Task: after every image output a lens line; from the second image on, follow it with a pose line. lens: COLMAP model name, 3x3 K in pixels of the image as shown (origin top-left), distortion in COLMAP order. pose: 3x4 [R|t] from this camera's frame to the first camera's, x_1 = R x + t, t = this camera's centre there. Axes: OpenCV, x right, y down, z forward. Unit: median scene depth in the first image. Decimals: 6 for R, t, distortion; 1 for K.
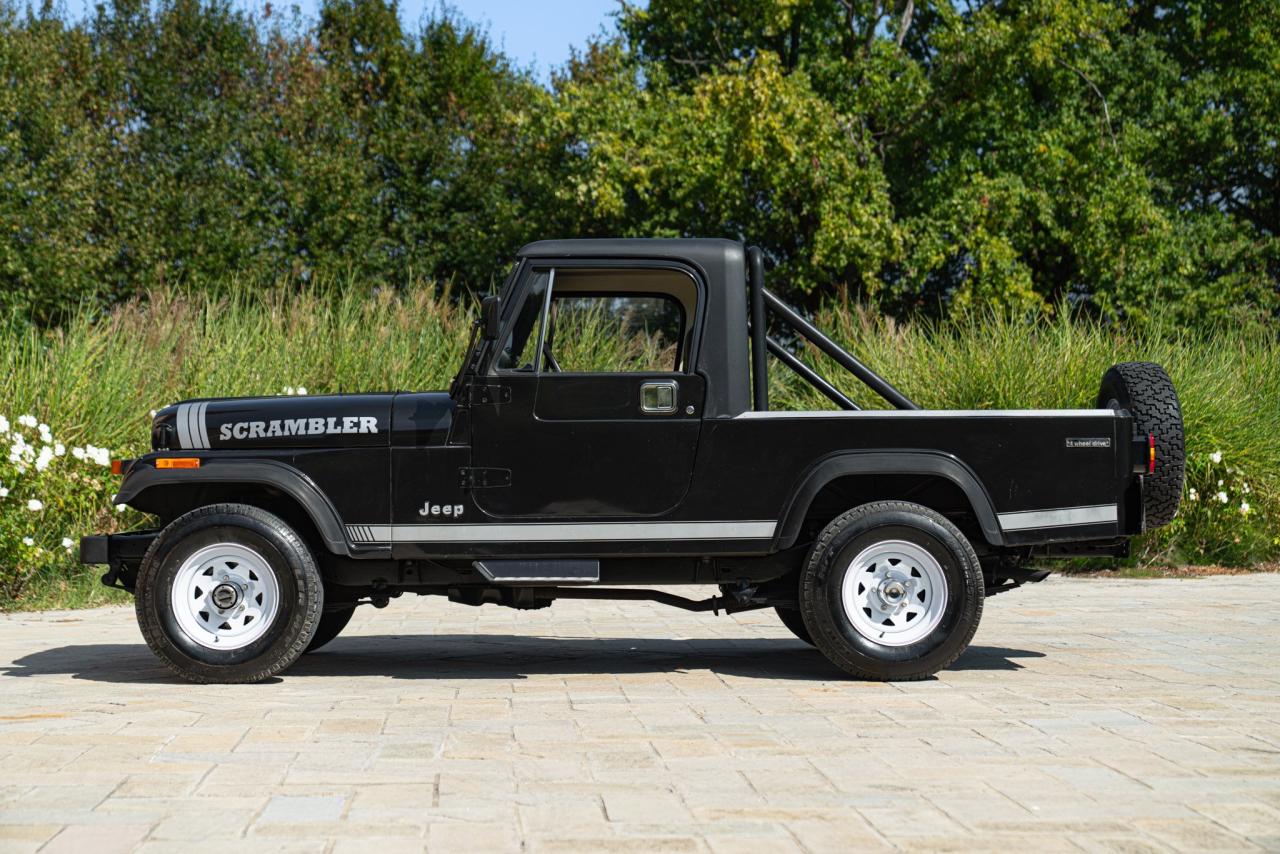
lens RADIAL K [[2367.8, 0, 548.3], [0, 2367.8, 425.4], [0, 0, 1]] dist [0.043606, 0.139634]
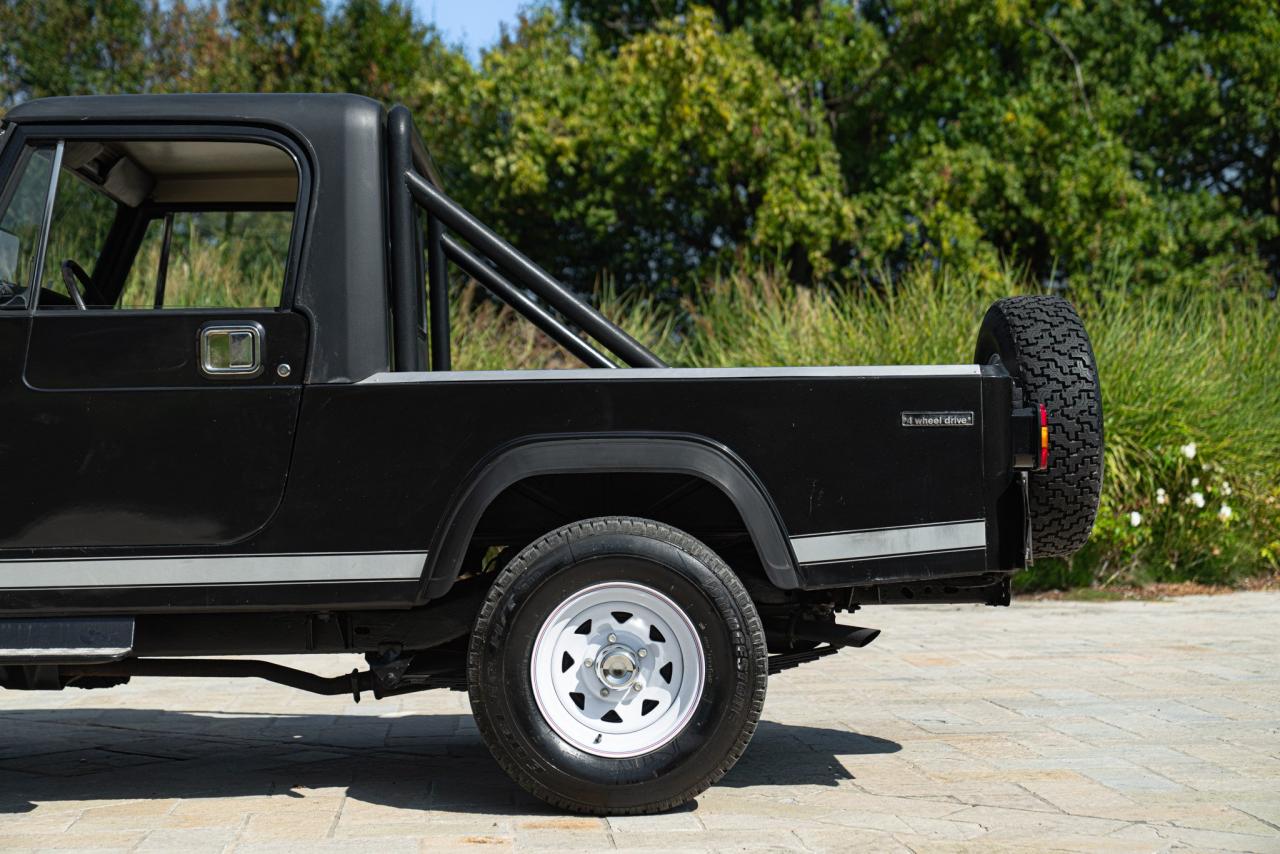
lens RADIAL K [[2319.2, 0, 575.1], [0, 2319.2, 429.1], [0, 0, 1]] dist [0.049099, 0.182612]
pose [[0.999954, -0.007456, 0.005977, 0.036389], [0.007460, 0.999972, -0.000635, 0.002669], [-0.005972, 0.000680, 0.999982, 0.112457]]
